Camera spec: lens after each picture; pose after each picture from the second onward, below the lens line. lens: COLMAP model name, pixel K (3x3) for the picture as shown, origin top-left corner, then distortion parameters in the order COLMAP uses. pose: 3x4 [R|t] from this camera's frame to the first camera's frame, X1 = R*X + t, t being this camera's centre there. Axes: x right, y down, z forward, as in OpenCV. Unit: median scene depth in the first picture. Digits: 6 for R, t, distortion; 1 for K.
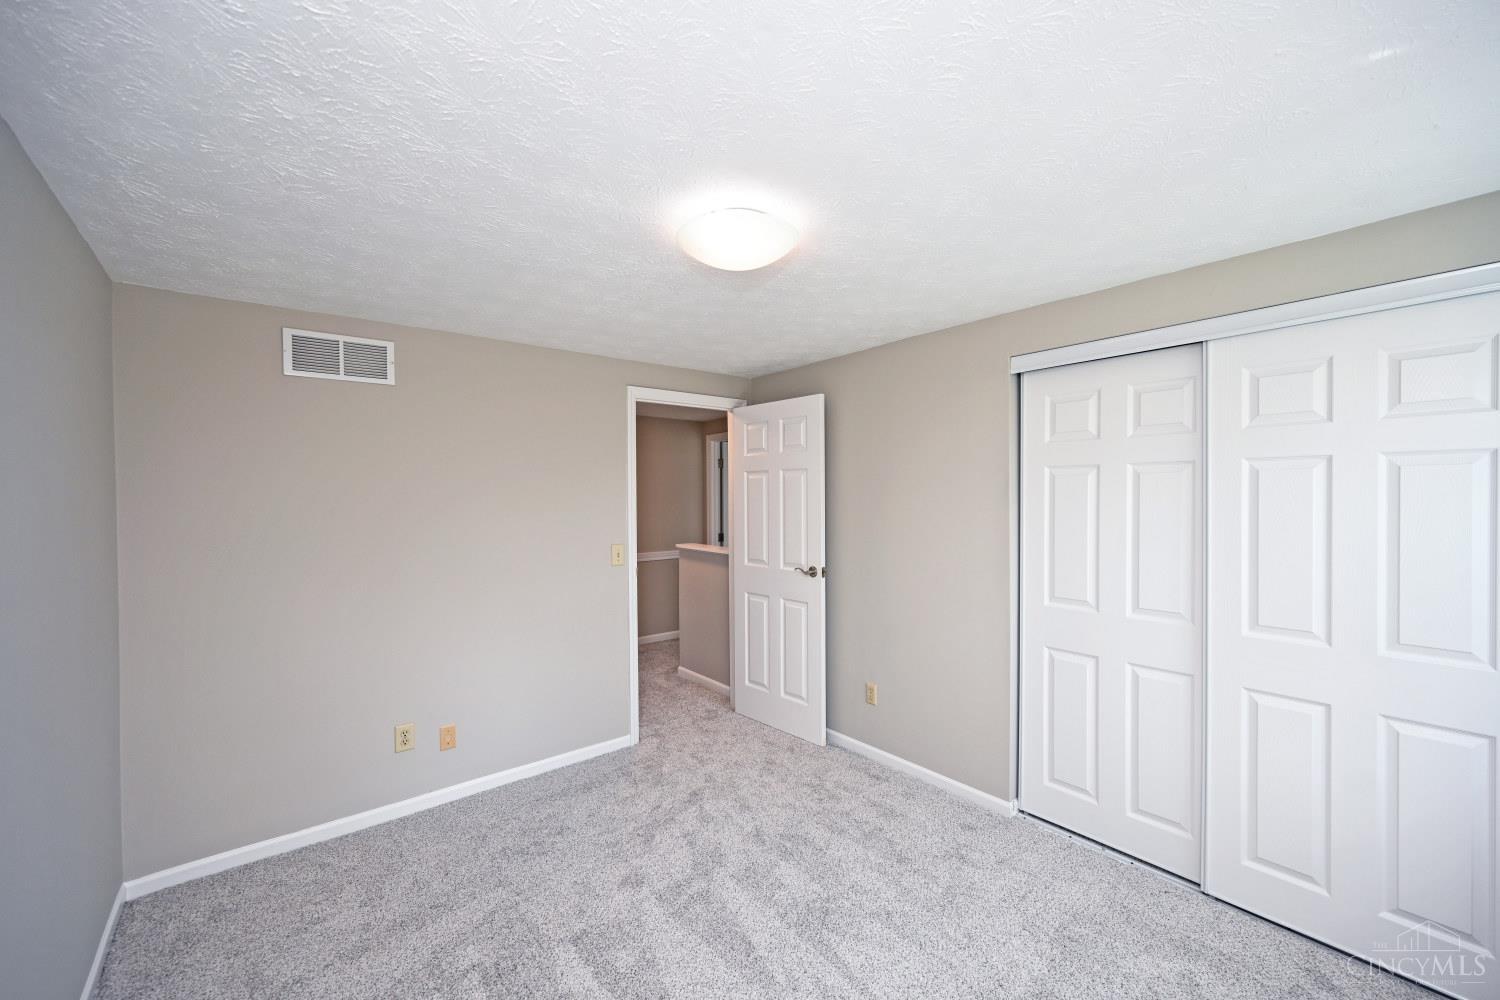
lens RADIAL K [[594.5, 0, 744.1], [0, 594.5, 503.0], [0, 0, 1]] dist [0.000858, 0.000075]
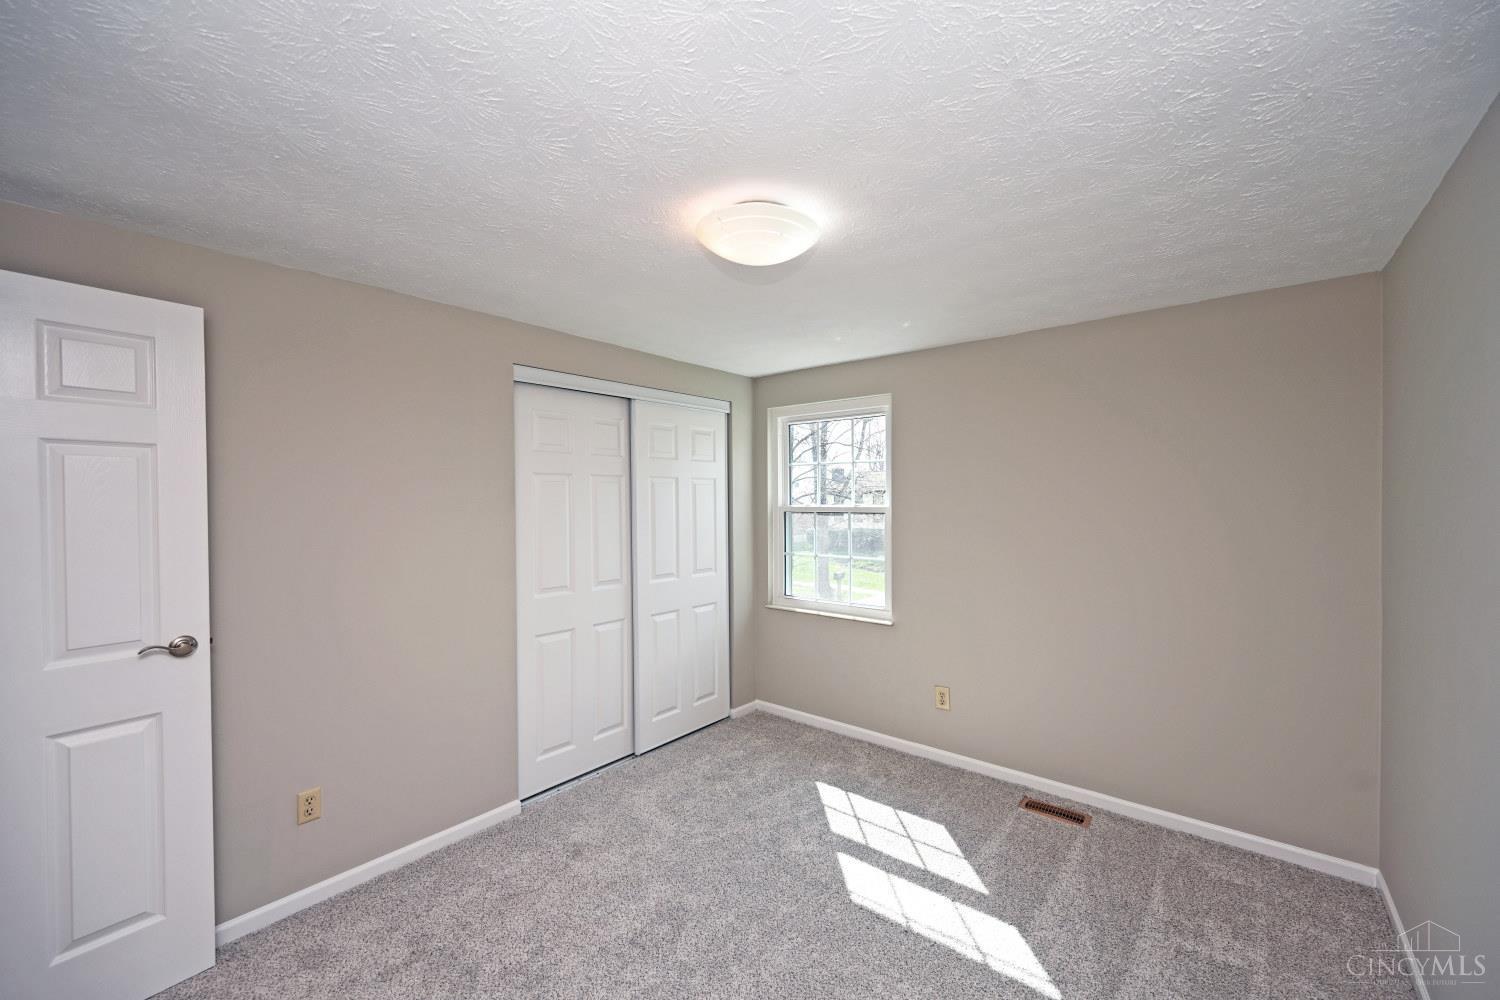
lens RADIAL K [[594.5, 0, 744.1], [0, 594.5, 503.0], [0, 0, 1]] dist [0.000858, 0.000075]
pose [[-0.210998, 0.000317, 0.977486, -0.761388], [0.014875, 0.999885, 0.002887, -0.004189], [-0.977373, 0.015150, -0.210979, 0.989459]]
